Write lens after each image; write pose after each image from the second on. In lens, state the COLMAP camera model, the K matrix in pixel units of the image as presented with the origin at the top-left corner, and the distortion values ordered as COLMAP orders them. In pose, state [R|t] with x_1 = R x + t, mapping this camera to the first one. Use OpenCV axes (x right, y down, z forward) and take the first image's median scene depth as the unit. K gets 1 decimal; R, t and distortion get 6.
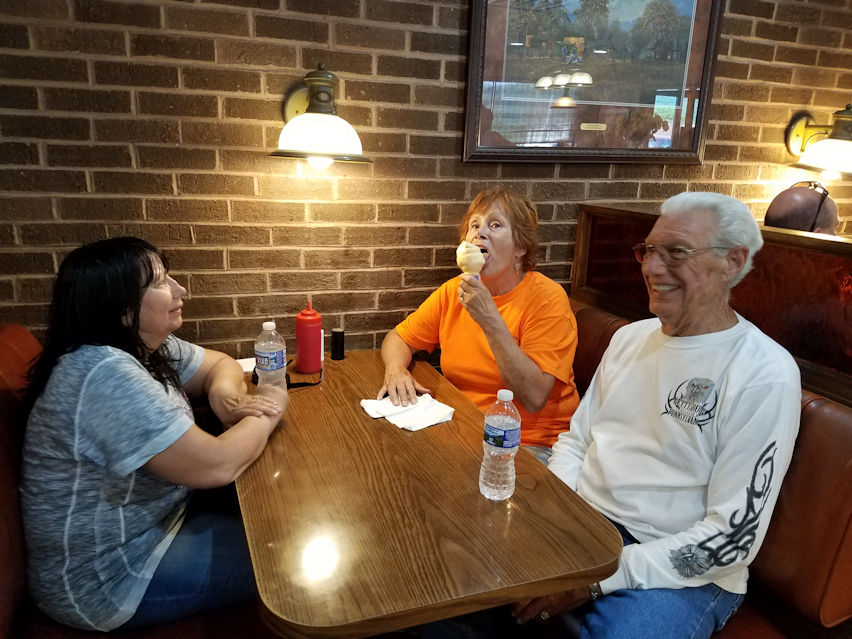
lens RADIAL K [[656.0, 0, 426.0], [0, 656.0, 319.5], [0, 0, 1]] dist [0.036605, -0.000571]
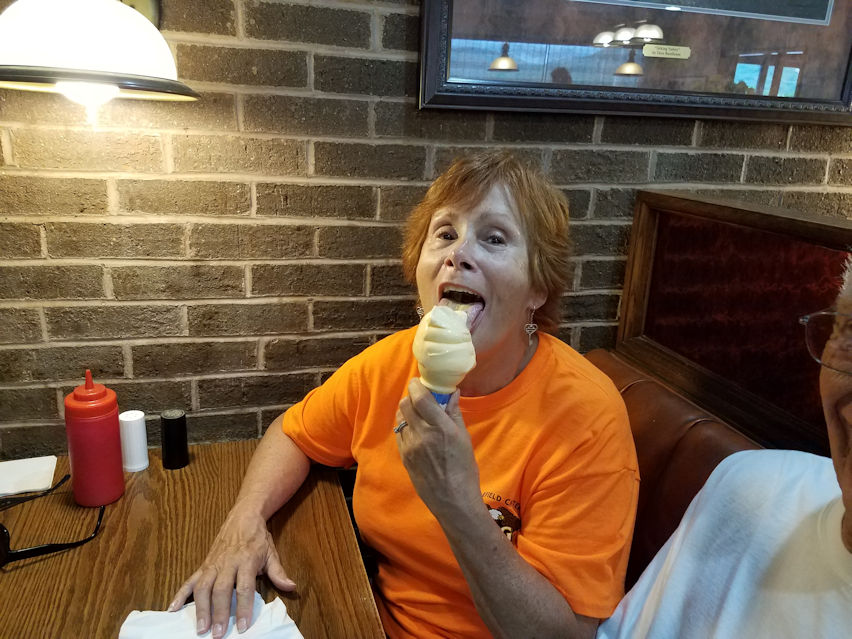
lens RADIAL K [[627.7, 0, 424.0], [0, 627.7, 294.8], [0, 0, 1]] dist [0.098955, -0.252761]
pose [[0.995224, 0.032882, -0.091918, 0.112790], [-0.033507, 0.999425, -0.005265, -0.083294], [0.091692, 0.008320, 0.995753, 0.480329]]
